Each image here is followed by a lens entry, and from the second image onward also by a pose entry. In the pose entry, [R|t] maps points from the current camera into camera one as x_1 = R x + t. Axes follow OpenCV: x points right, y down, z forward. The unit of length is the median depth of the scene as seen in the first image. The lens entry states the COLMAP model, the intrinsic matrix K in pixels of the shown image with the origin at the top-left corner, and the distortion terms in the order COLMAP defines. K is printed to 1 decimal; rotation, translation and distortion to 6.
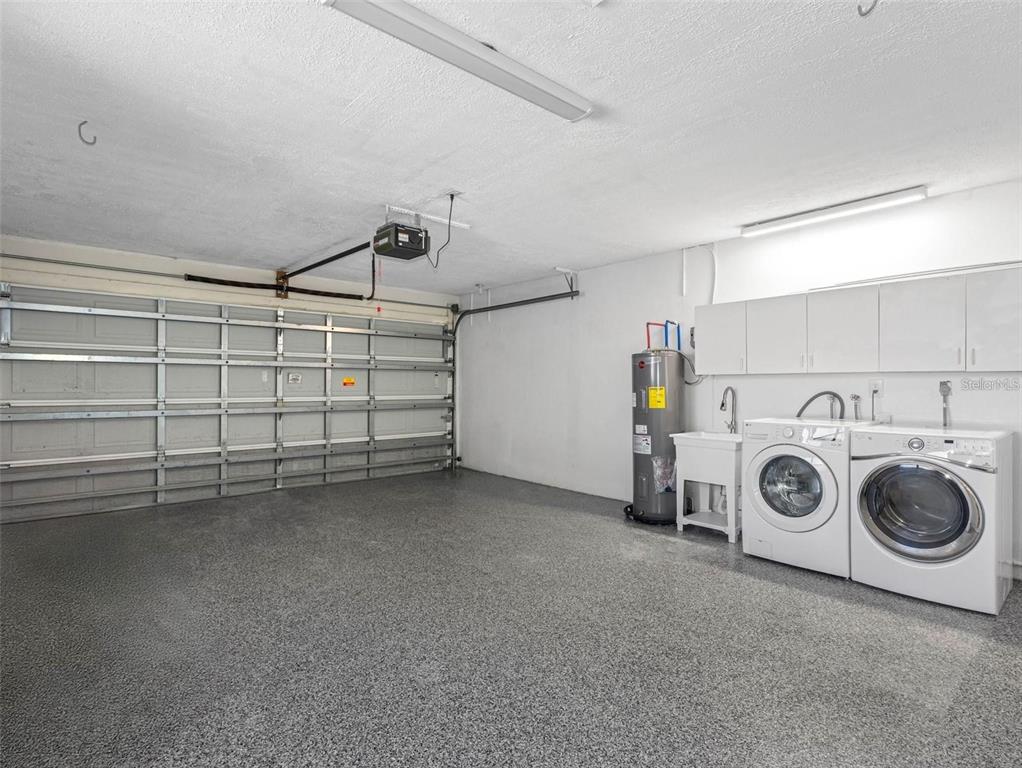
lens RADIAL K [[511.6, 0, 494.7], [0, 511.6, 389.1], [0, 0, 1]] dist [-0.002215, 0.000023]
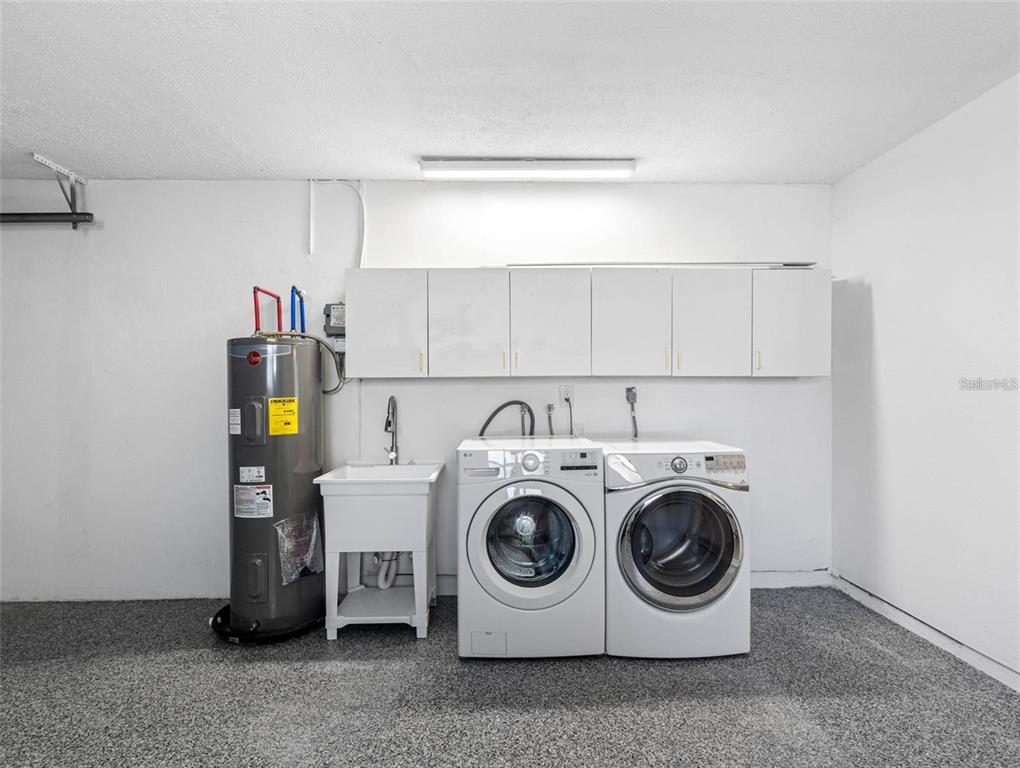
lens RADIAL K [[510.6, 0, 493.7], [0, 510.6, 389.1], [0, 0, 1]] dist [-0.002215, 0.000023]
pose [[0.615032, 0.002100, 0.788500, 0.010981], [0.015139, 0.999781, -0.014472, -0.002115], [-0.788357, 0.020838, 0.614865, 0.482408]]
